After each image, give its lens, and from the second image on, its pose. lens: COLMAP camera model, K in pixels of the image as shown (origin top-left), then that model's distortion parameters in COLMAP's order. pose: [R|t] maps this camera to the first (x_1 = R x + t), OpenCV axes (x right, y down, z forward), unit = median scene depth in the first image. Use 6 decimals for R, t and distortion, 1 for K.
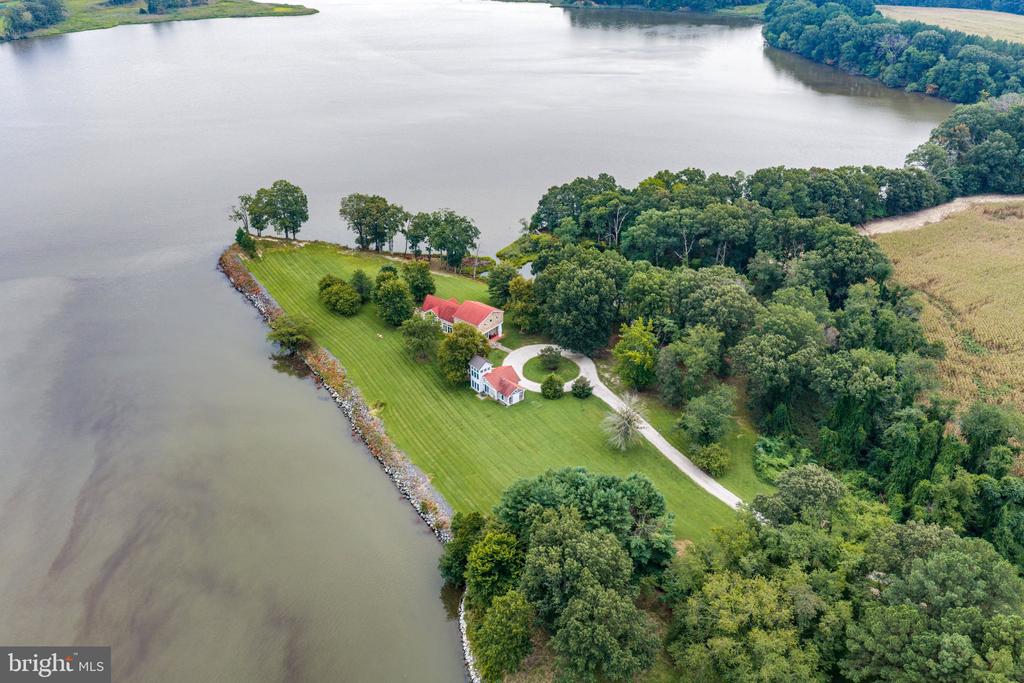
lens RADIAL K [[848.1, 0, 512.7], [0, 848.1, 341.2], [0, 0, 1]] dist [0.018311, -0.025977]
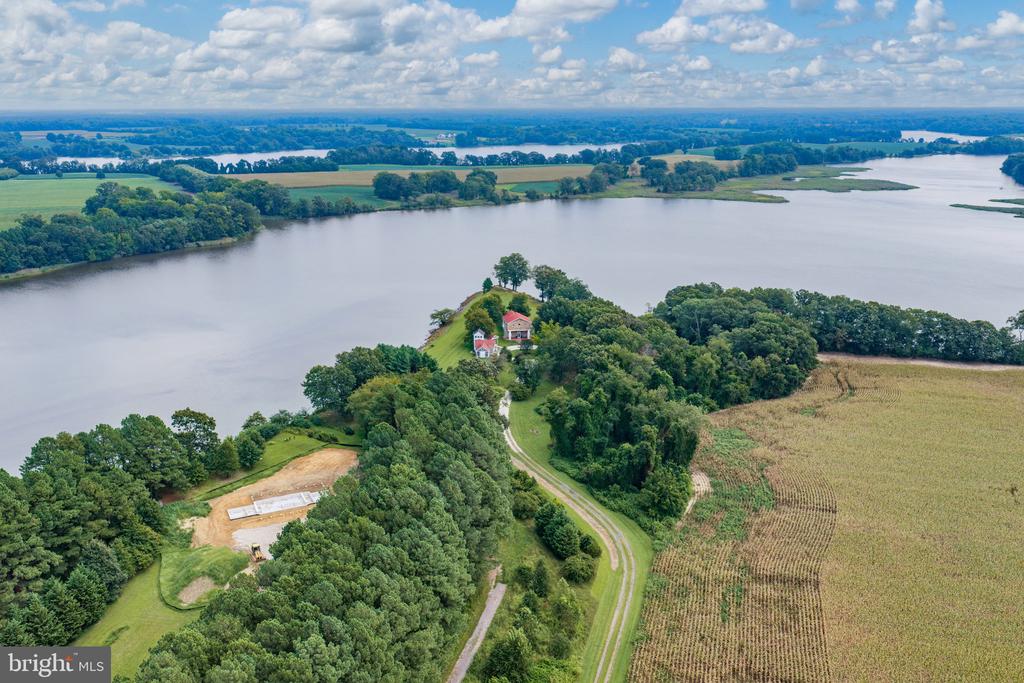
lens RADIAL K [[848.1, 0, 510.8], [0, 848.1, 337.9], [0, 0, 1]] dist [0.018311, -0.025977]
pose [[0.734569, 0.183604, -0.653221, 0.814122], [-0.335303, 0.935162, -0.114209, 0.150557], [0.589898, 0.302922, 0.748504, -0.158488]]
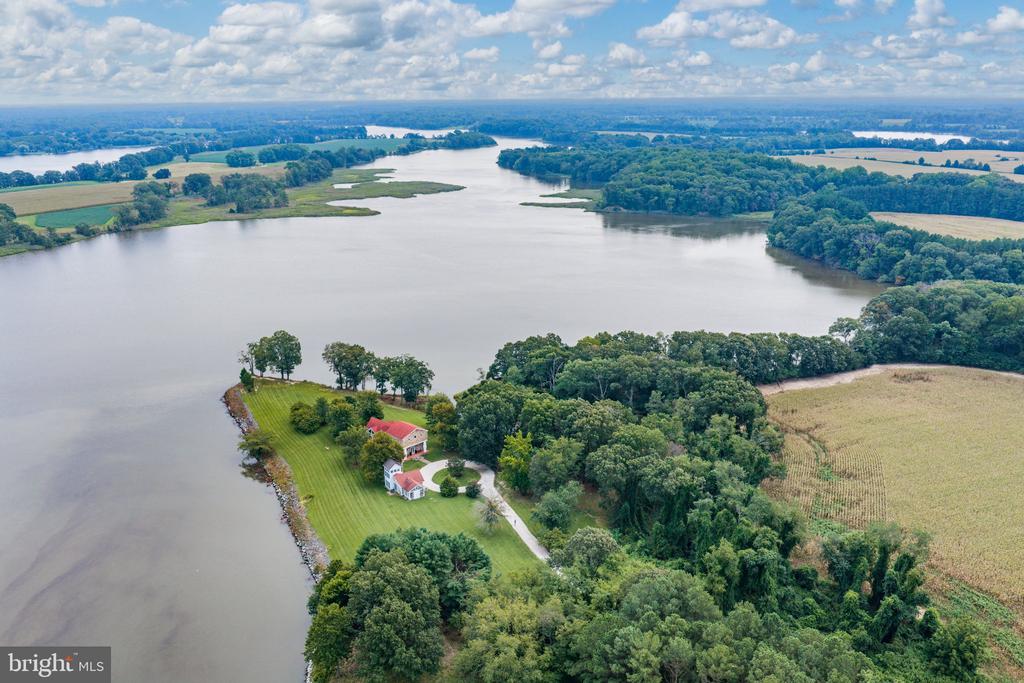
lens RADIAL K [[848.1, 0, 512.3], [0, 848.1, 337.3], [0, 0, 1]] dist [0.018311, -0.025977]
pose [[0.994856, 0.024157, -0.098373, 0.183783], [-0.046387, 0.971980, -0.230440, 0.088547], [0.090050, 0.233818, 0.968101, -0.154340]]
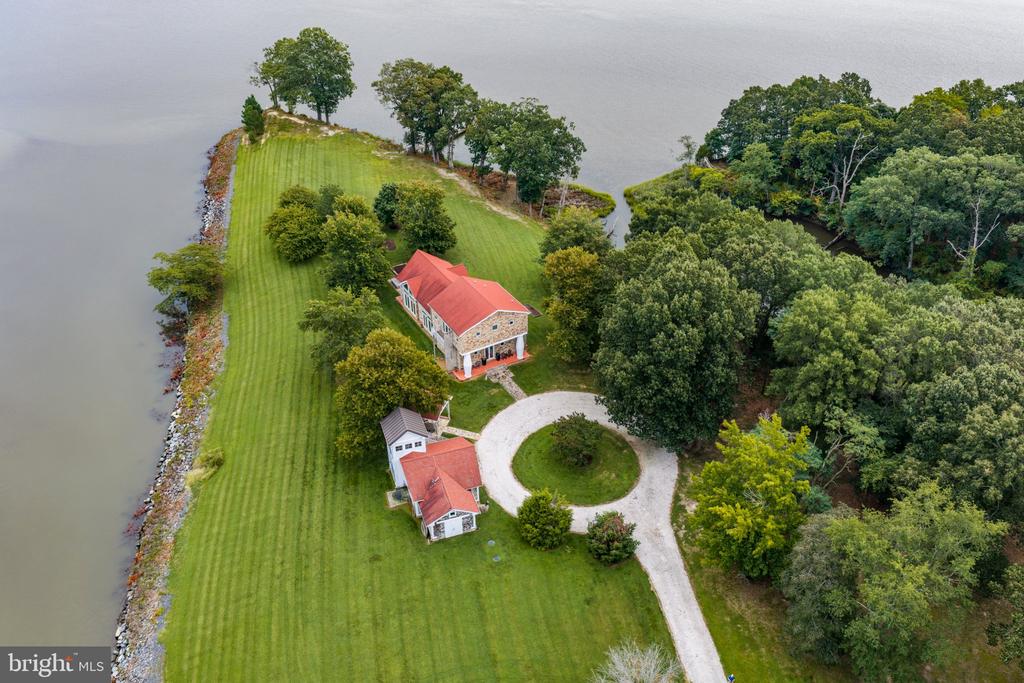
lens RADIAL K [[848.1, 0, 512.6], [0, 848.1, 339.1], [0, 0, 1]] dist [0.018311, -0.025977]
pose [[0.937115, 0.196885, -0.288187, 0.102266], [-0.168602, 0.978336, 0.120131, -0.063146], [0.305596, -0.063988, 0.950009, 0.432294]]
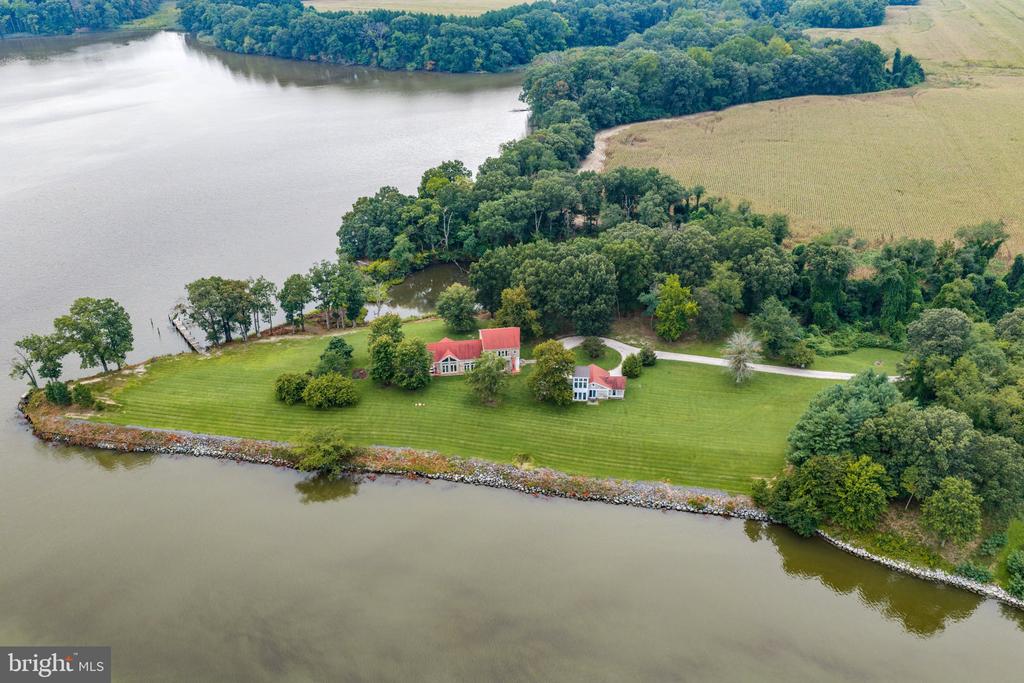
lens RADIAL K [[848.1, 0, 510.3], [0, 848.1, 343.8], [0, 0, 1]] dist [0.018311, -0.025977]
pose [[0.673855, -0.363188, 0.643440, -0.522875], [0.365052, 0.920788, 0.137428, -0.123879], [-0.642384, 0.142282, 0.753060, 0.227829]]
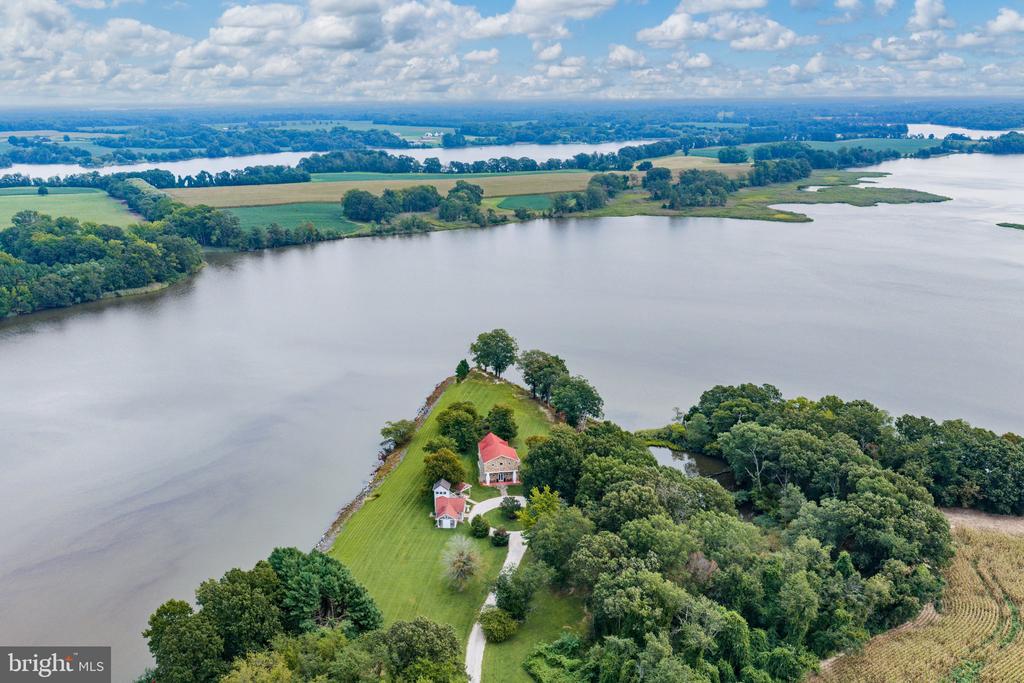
lens RADIAL K [[848.1, 0, 512.4], [0, 848.1, 340.2], [0, 0, 1]] dist [0.018311, -0.025977]
pose [[0.742320, 0.184424, -0.644165, 0.546372], [-0.324968, 0.939832, -0.105412, -0.052125], [0.585966, 0.287583, 0.757588, 0.090164]]
